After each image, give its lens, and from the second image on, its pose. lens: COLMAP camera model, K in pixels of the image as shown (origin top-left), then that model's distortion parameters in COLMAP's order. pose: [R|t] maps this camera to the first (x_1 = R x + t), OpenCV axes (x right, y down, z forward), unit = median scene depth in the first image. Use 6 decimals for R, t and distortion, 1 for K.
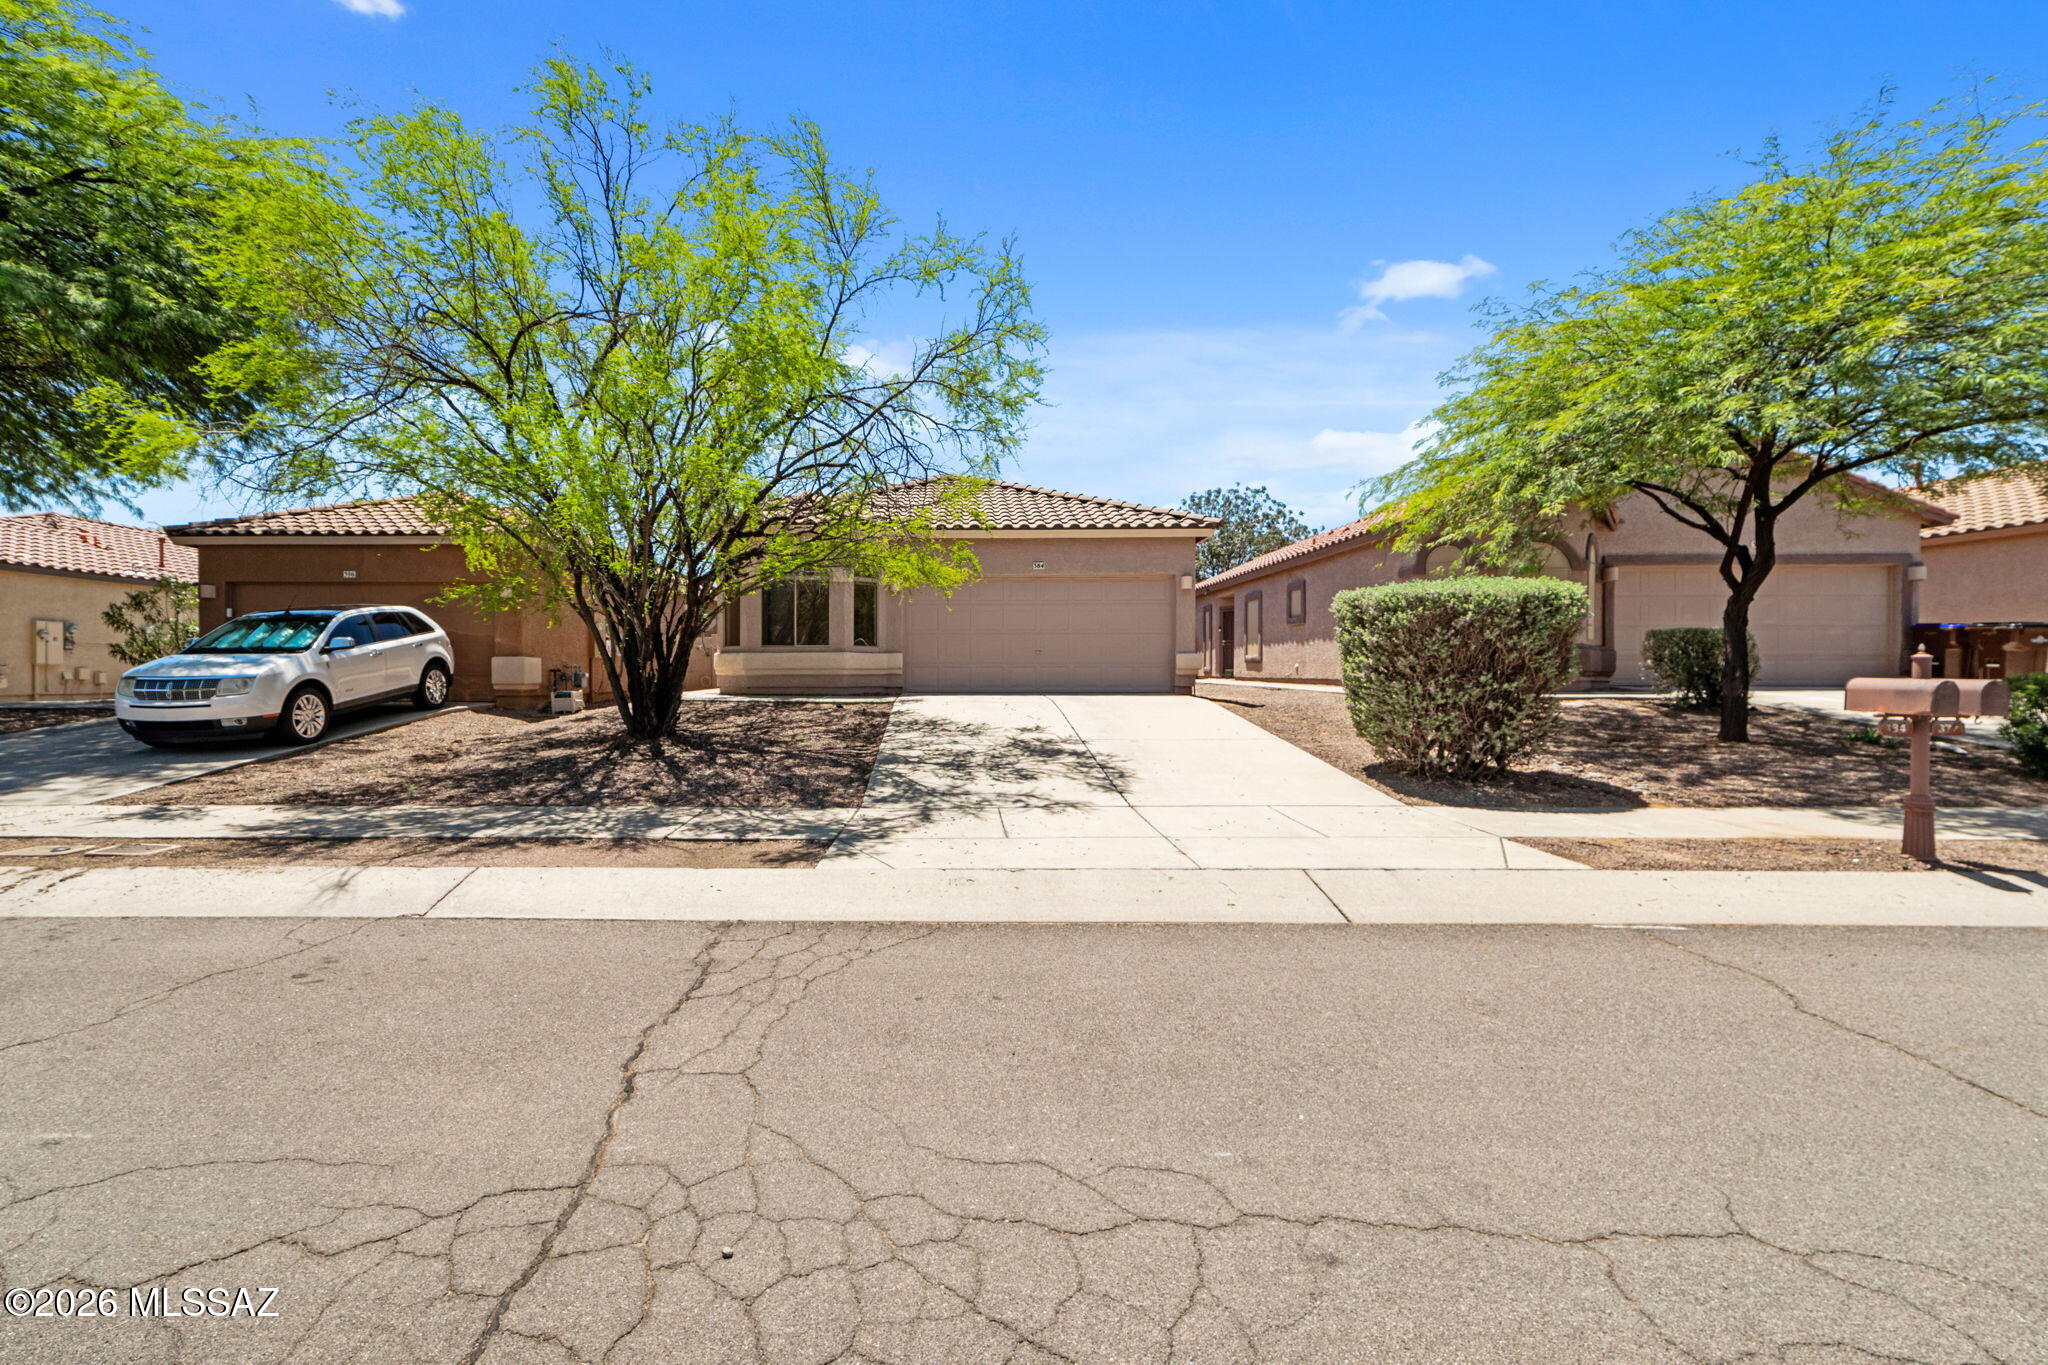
lens RADIAL K [[783.0, 0, 1033.1], [0, 783.0, 671.0], [0, 0, 1]] dist [0.000055, 0.000551]
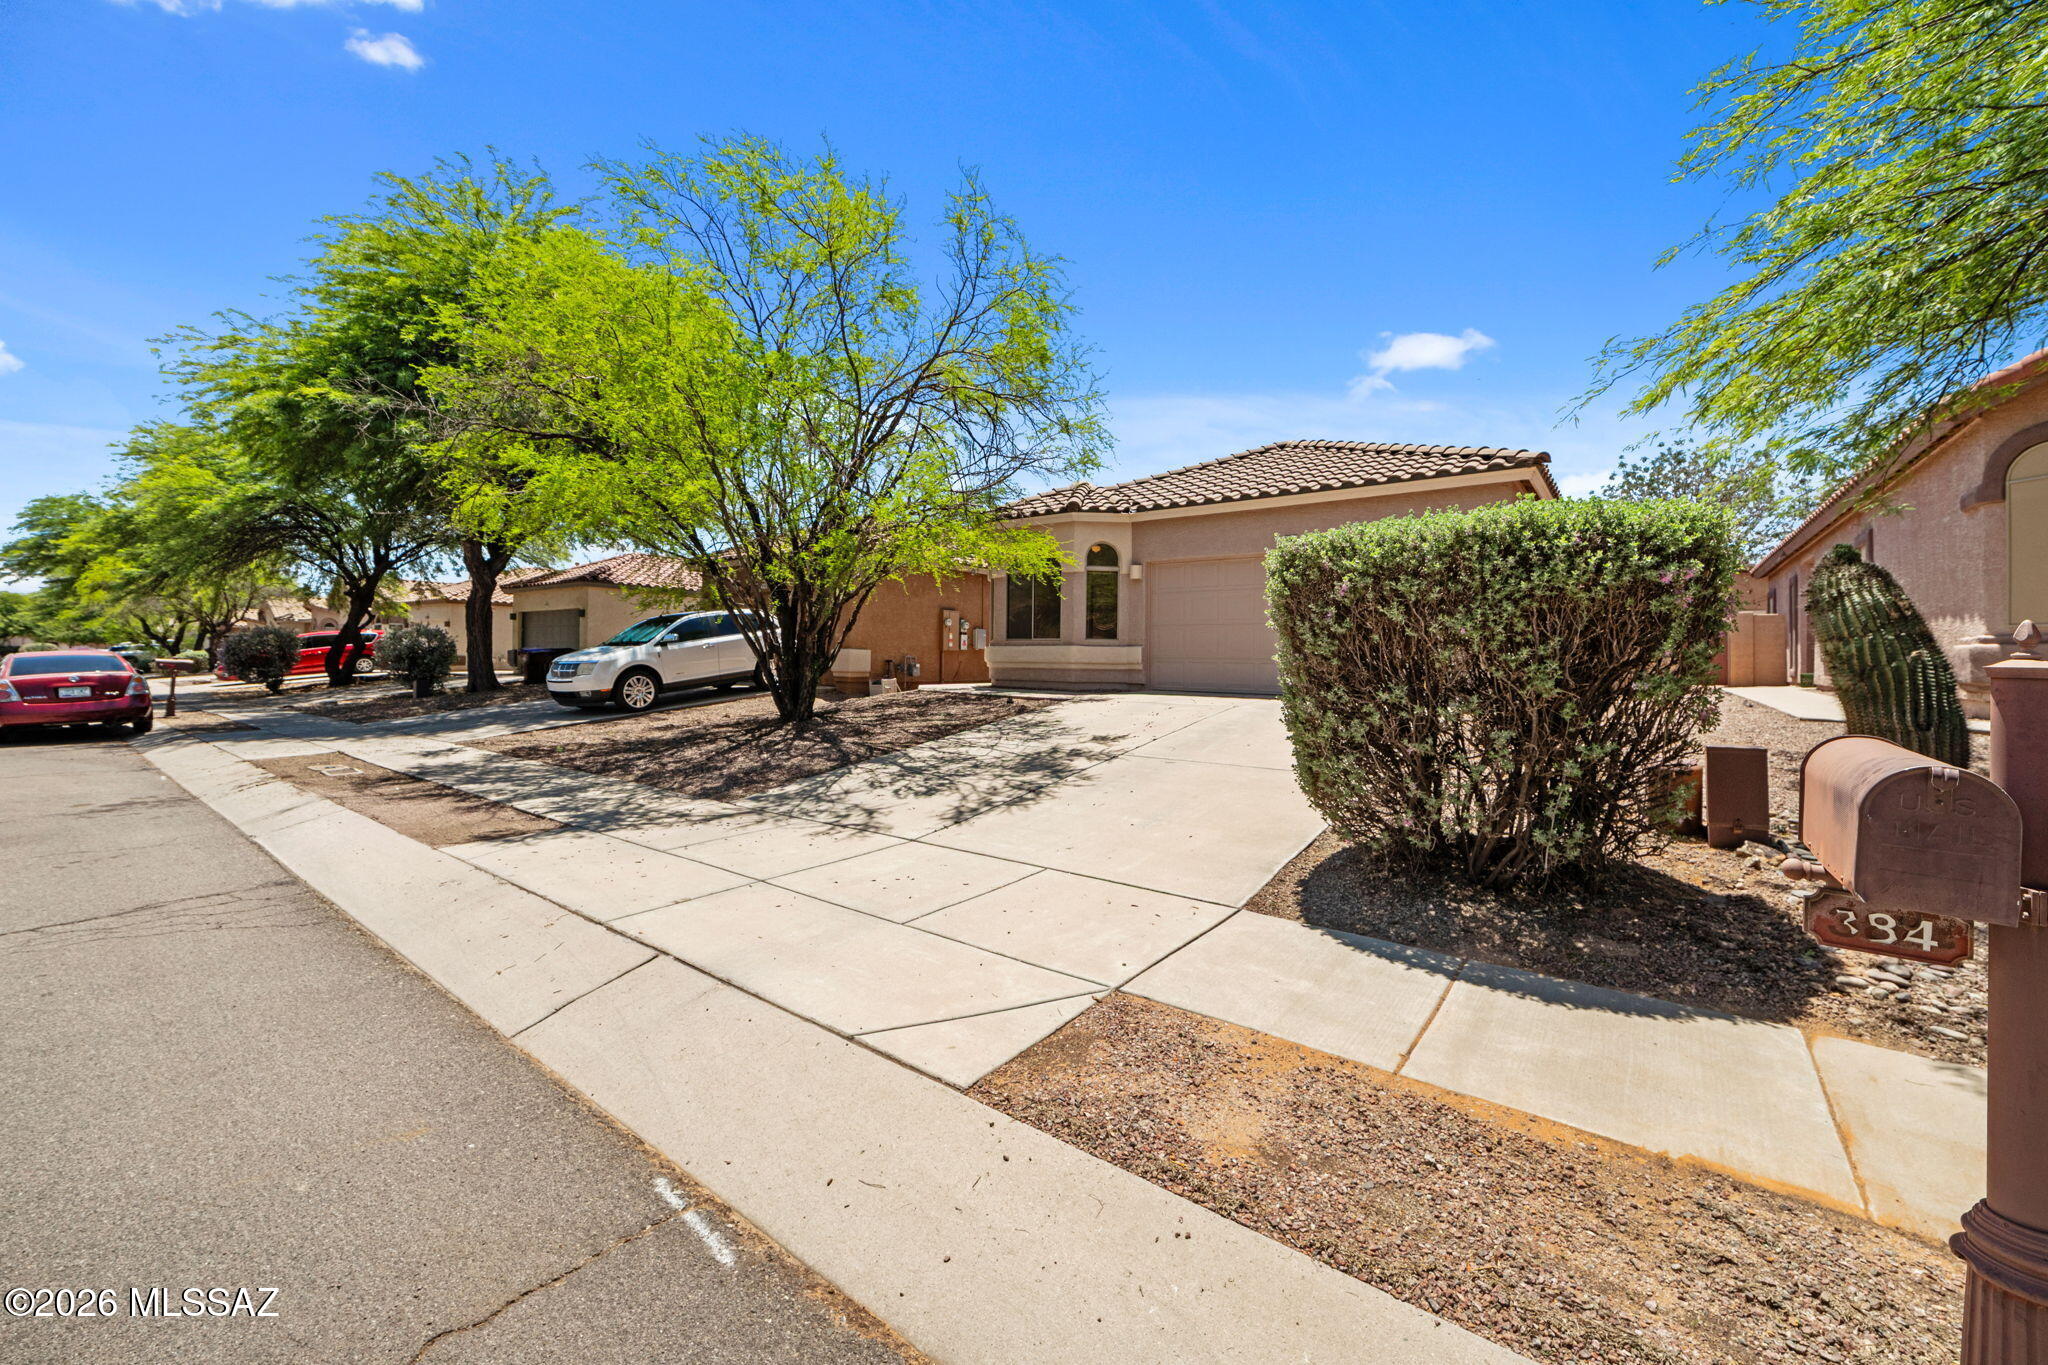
lens RADIAL K [[797.0, 0, 1056.6], [0, 797.0, 681.3], [0, 0, 1]] dist [-0.003528, 0.005715]
pose [[0.813877, 0.027276, -0.580397, 0.450591], [-0.015497, 0.999561, 0.025245, -0.006640], [0.580831, -0.011552, 0.813942, 0.265608]]
